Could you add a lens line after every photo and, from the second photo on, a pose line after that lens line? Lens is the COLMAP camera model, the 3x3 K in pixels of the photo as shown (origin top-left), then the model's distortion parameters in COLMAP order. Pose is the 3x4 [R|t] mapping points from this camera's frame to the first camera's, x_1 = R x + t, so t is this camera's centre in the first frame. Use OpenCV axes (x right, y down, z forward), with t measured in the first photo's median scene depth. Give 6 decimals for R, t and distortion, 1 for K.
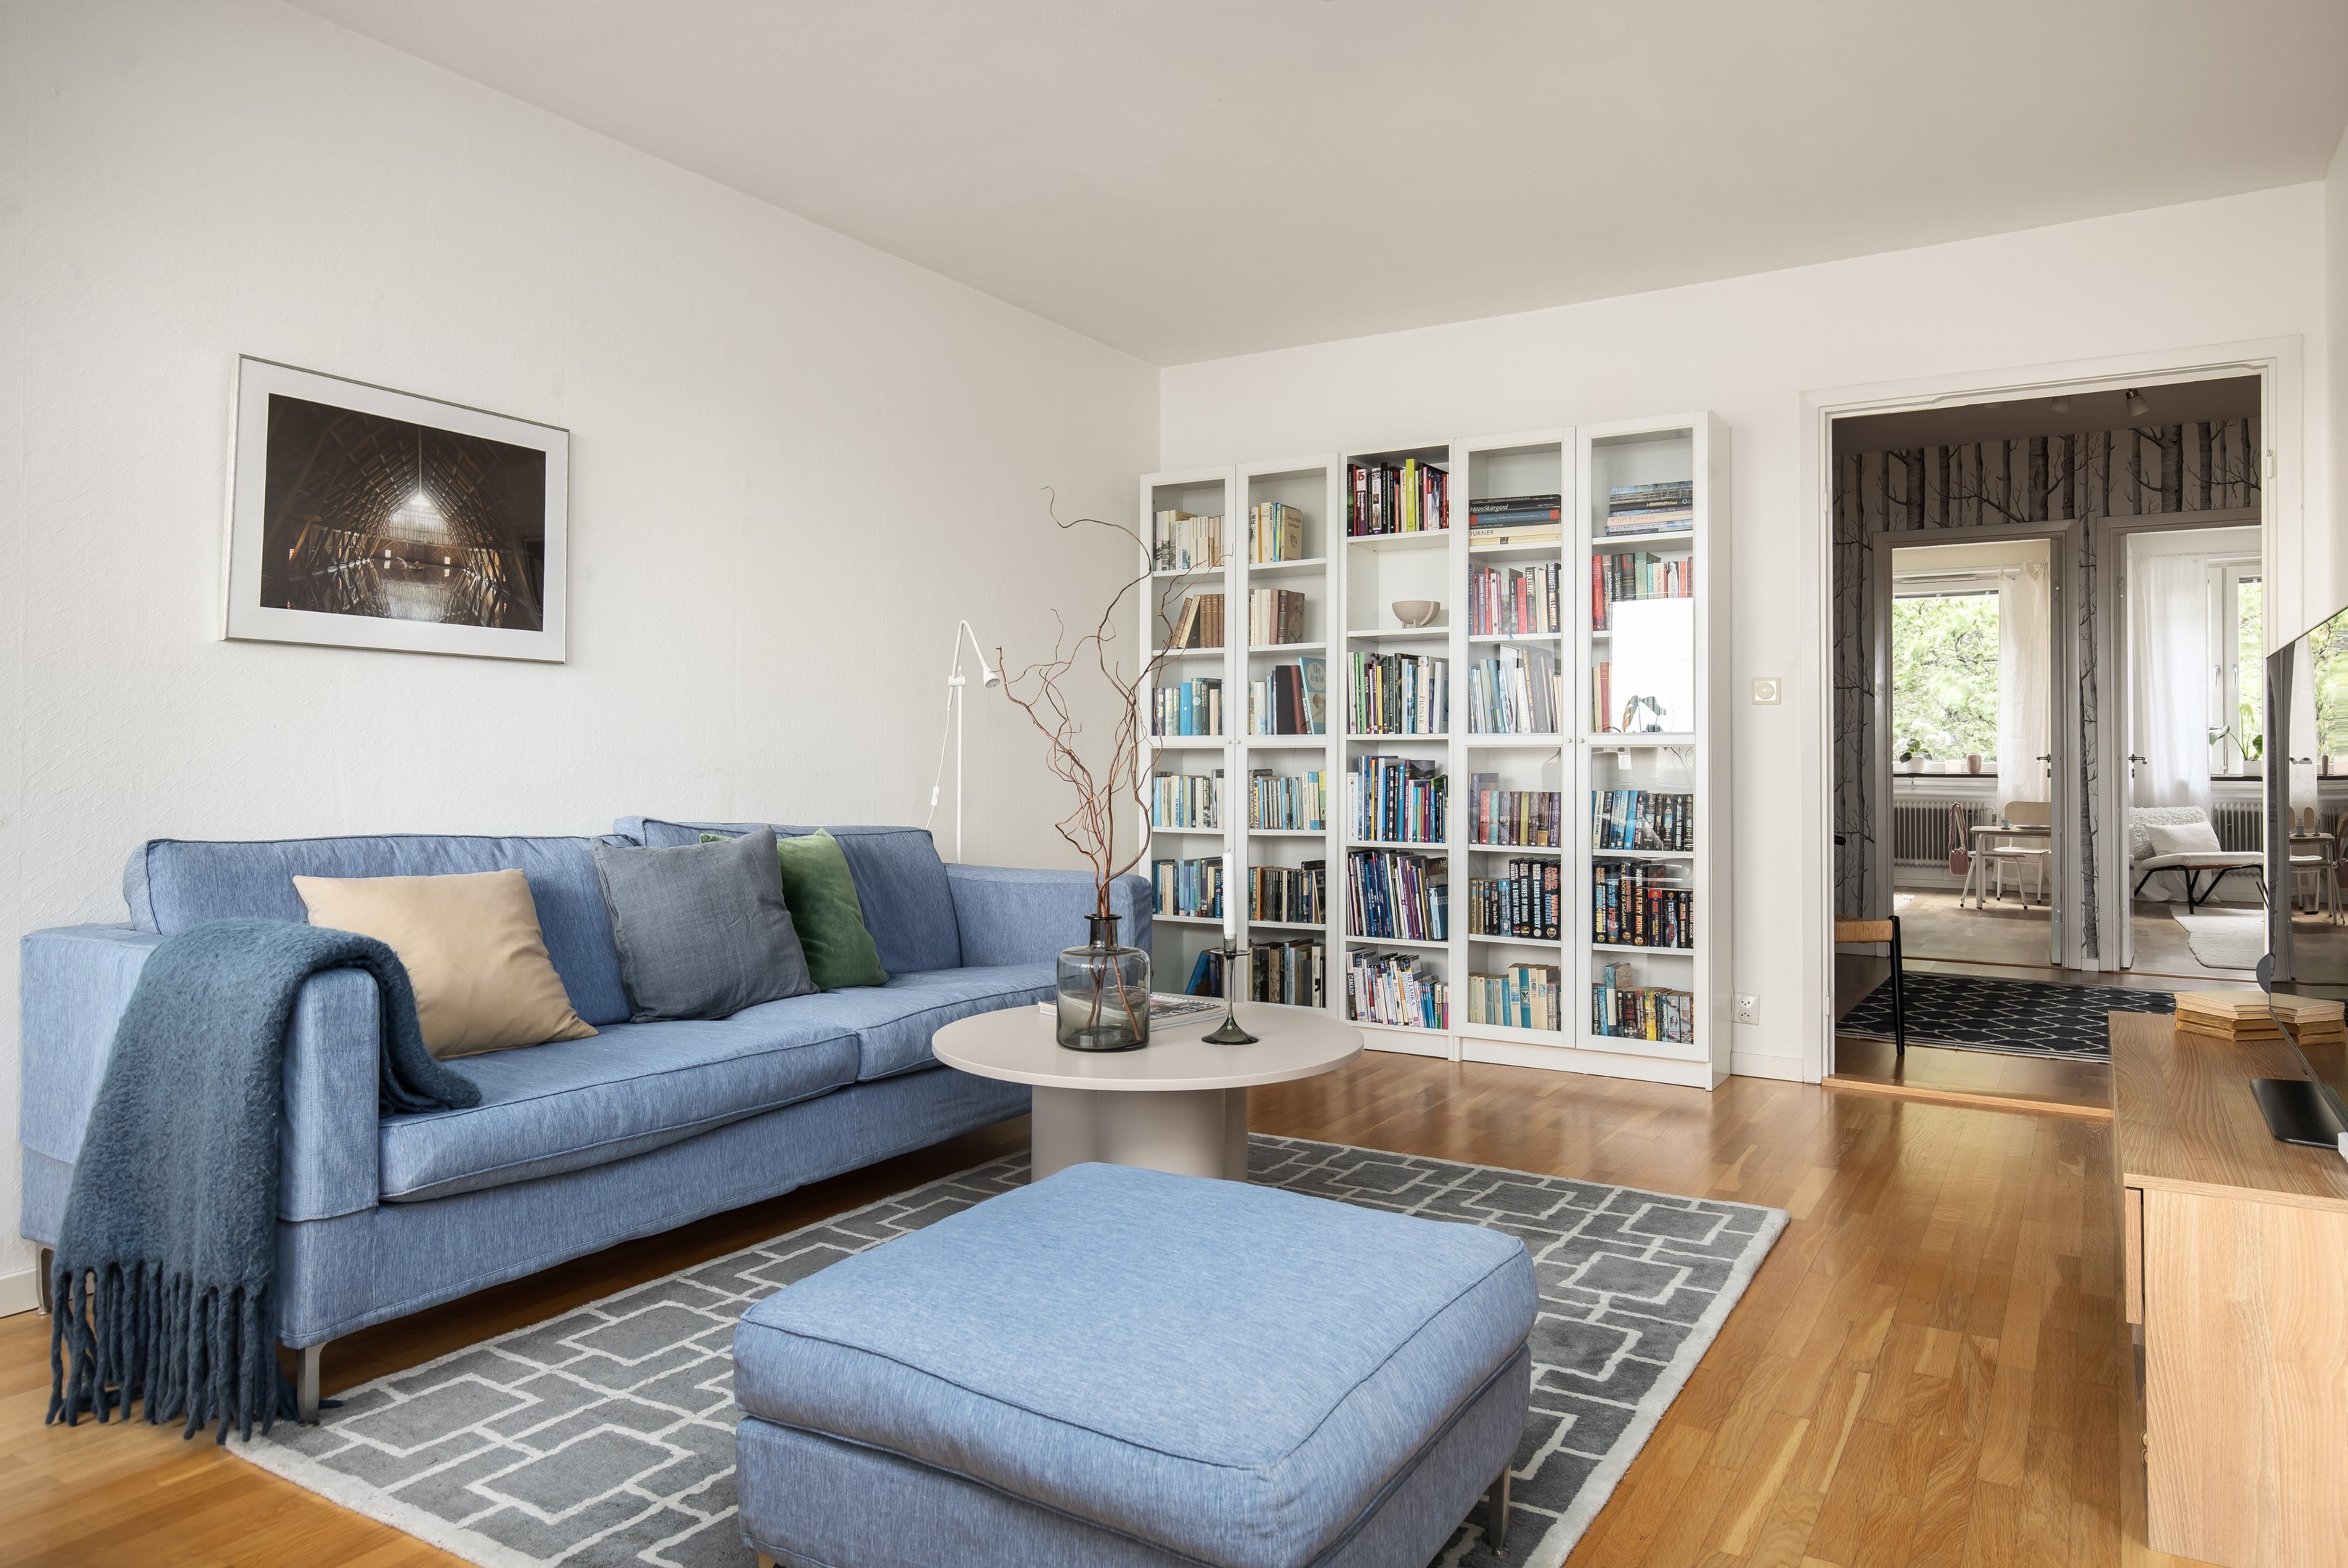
lens RADIAL K [[1526.0, 0, 1158.1], [0, 1526.0, 733.4], [0, 0, 1]] dist [0.003260, 0.001307]
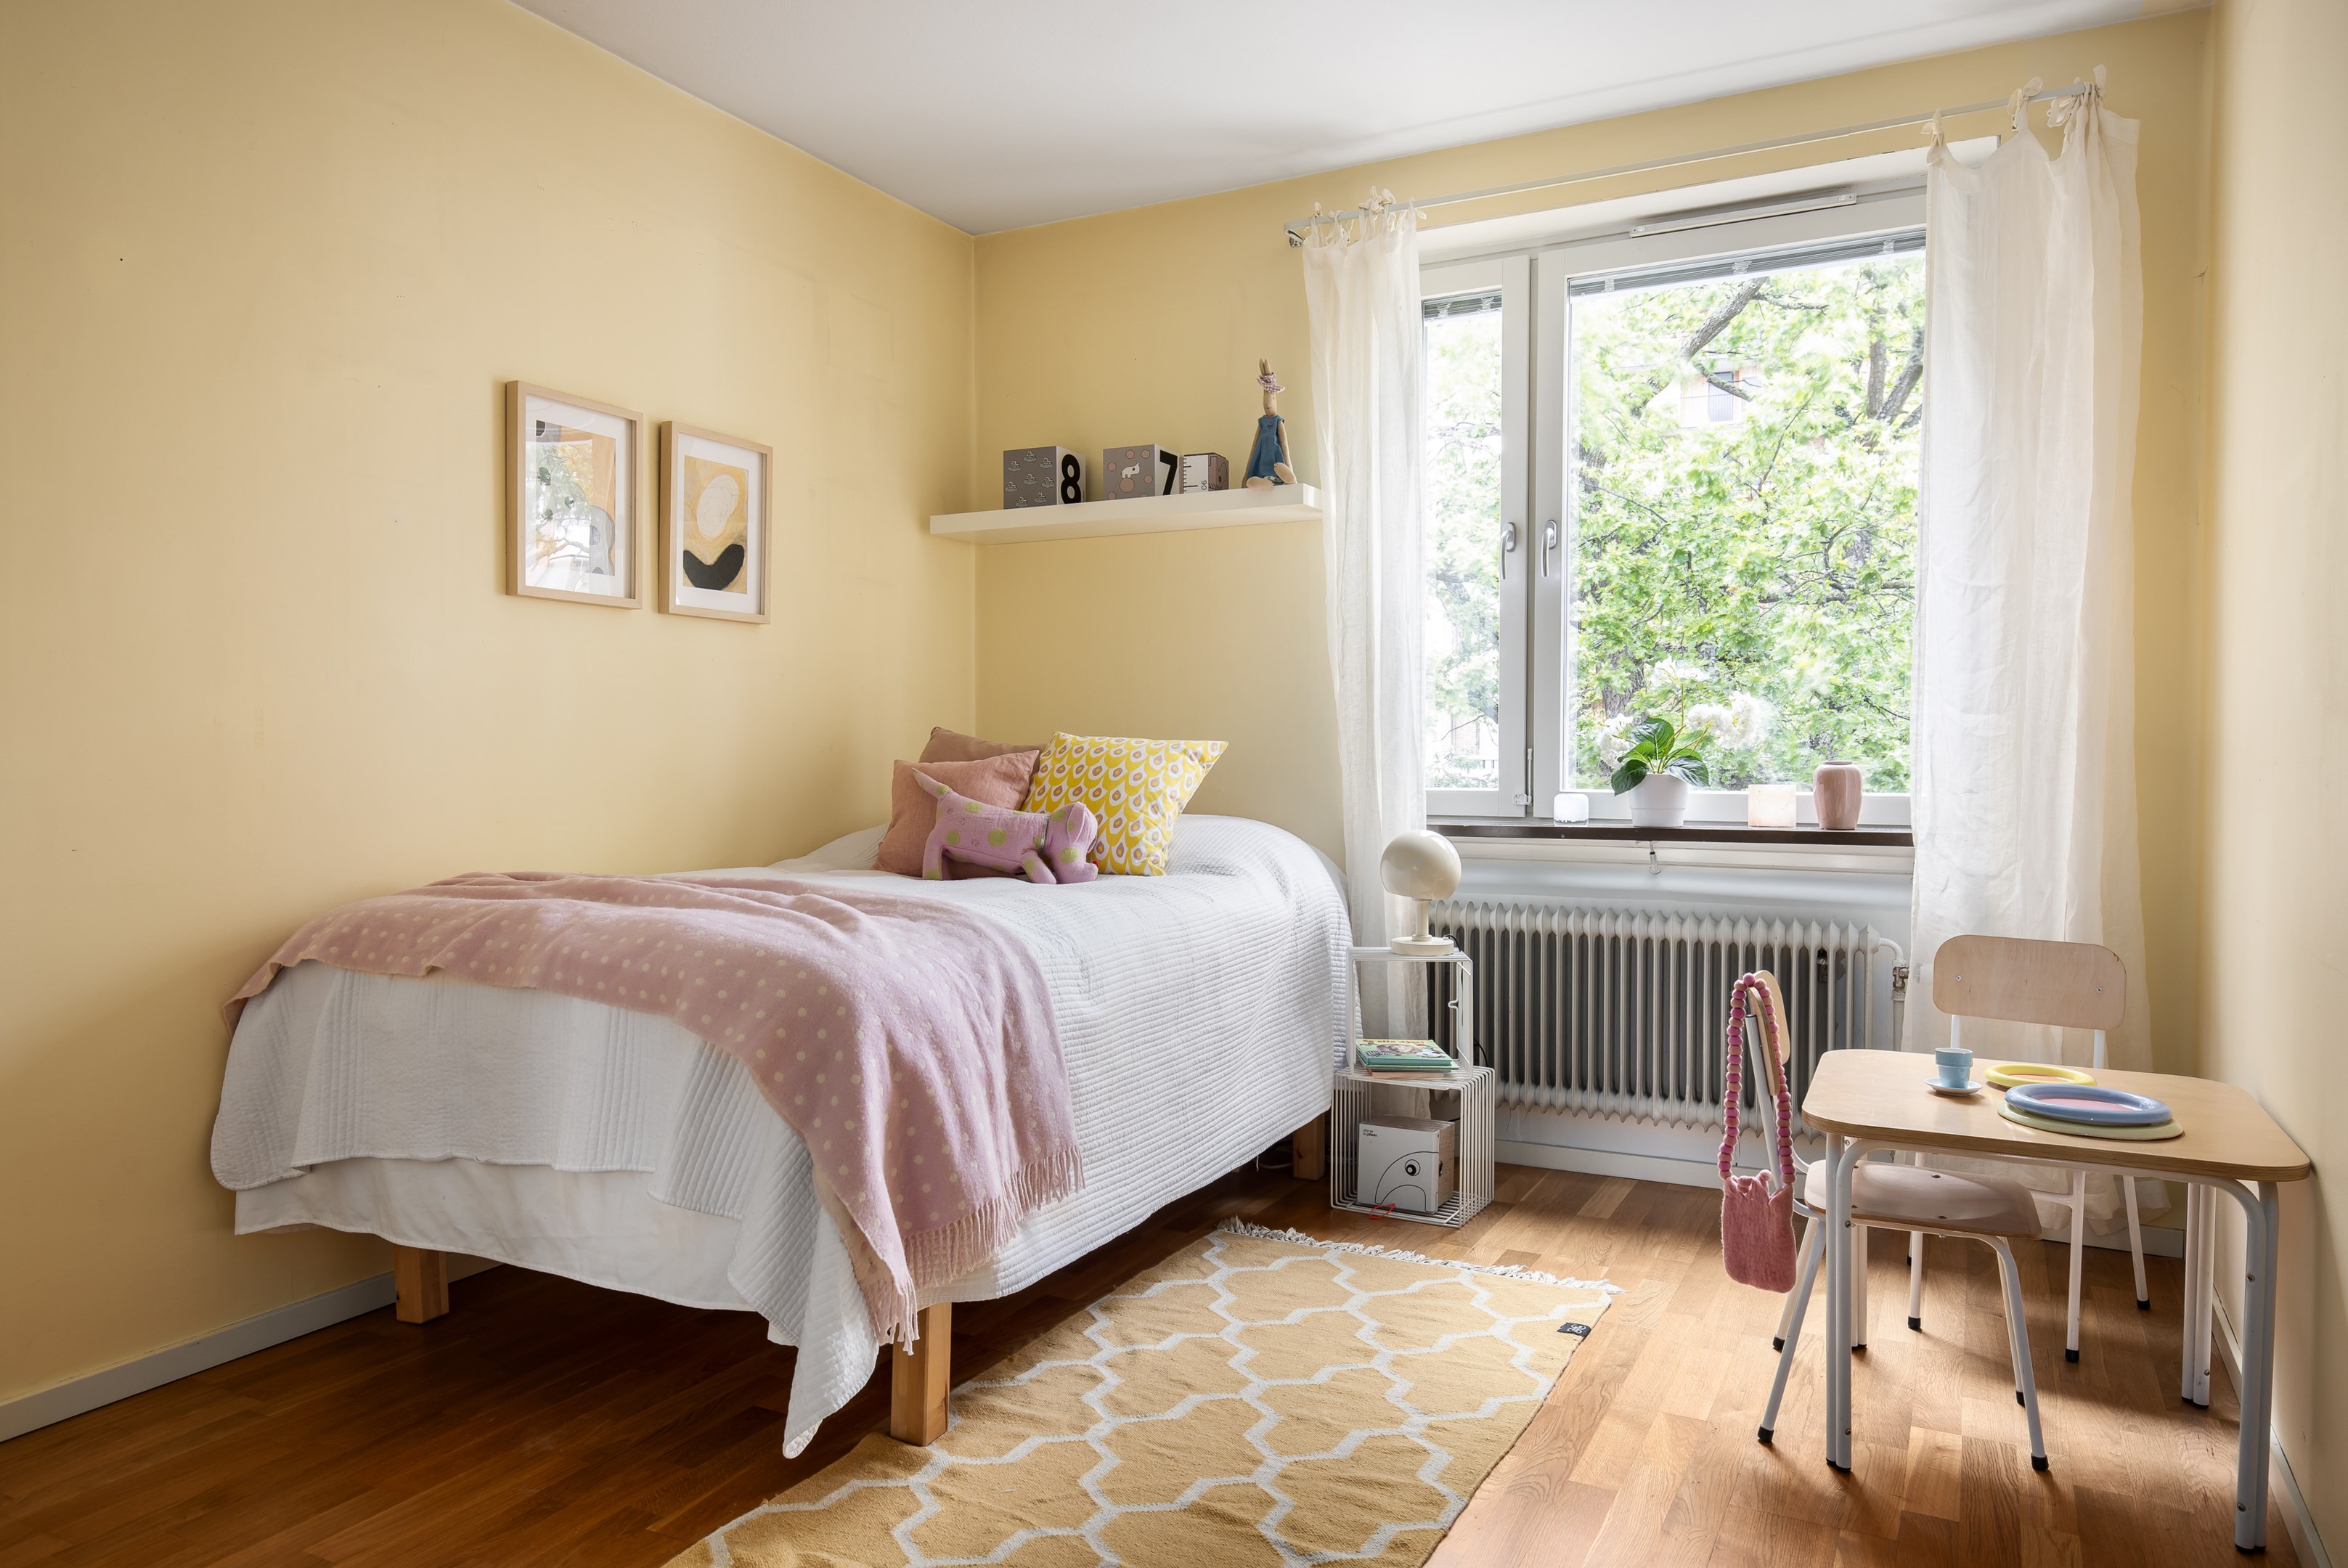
lens RADIAL K [[1526.0, 0, 1171.2], [0, 1526.0, 778.9], [0, 0, 1]] dist [0.003260, 0.001307]
pose [[0.997950, 0.003160, 0.063918, 0.506048], [-0.004649, 0.999721, 0.023159, 0.012675], [-0.063827, -0.023409, 0.997686, 0.933879]]
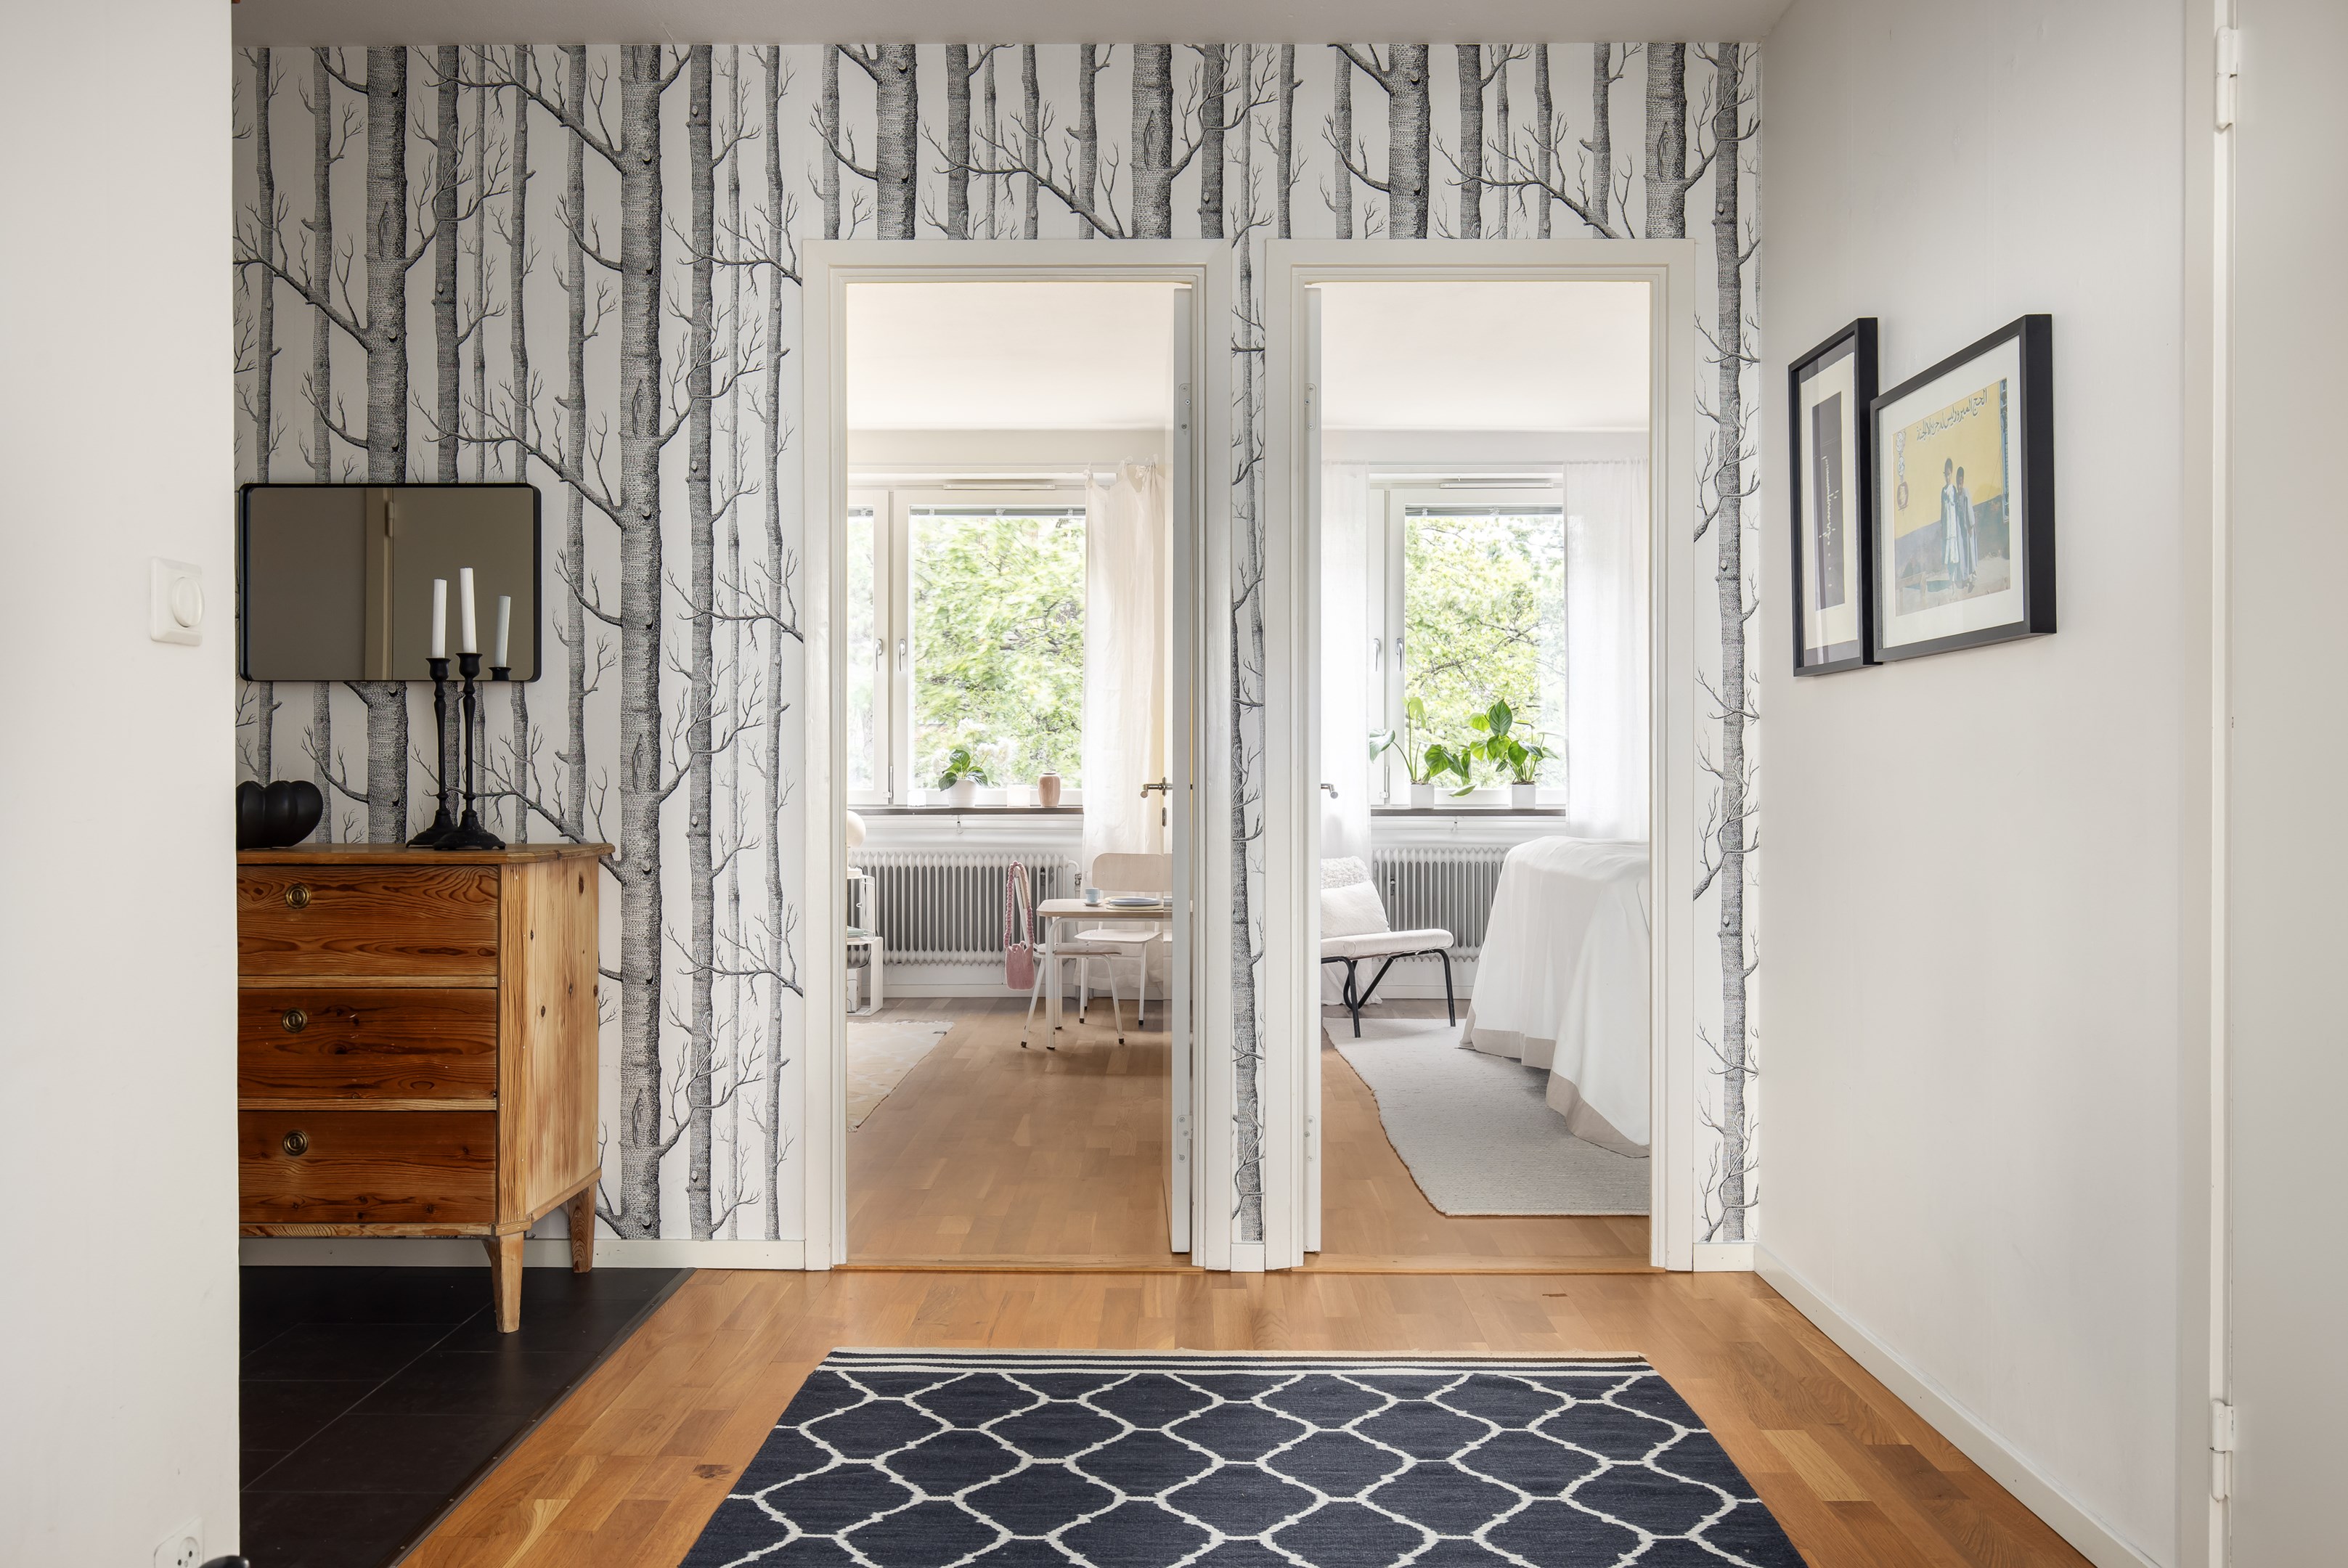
lens RADIAL K [[1550.2, 0, 1162.2], [0, 1550.2, 779.5], [0, 0, 1]] dist [0.002448, 0.000255]
pose [[0.857214, -0.003972, 0.514944, 0.339364], [-0.005732, 0.999835, 0.017254, 0.005830], [-0.514928, -0.017742, 0.857050, 0.597324]]
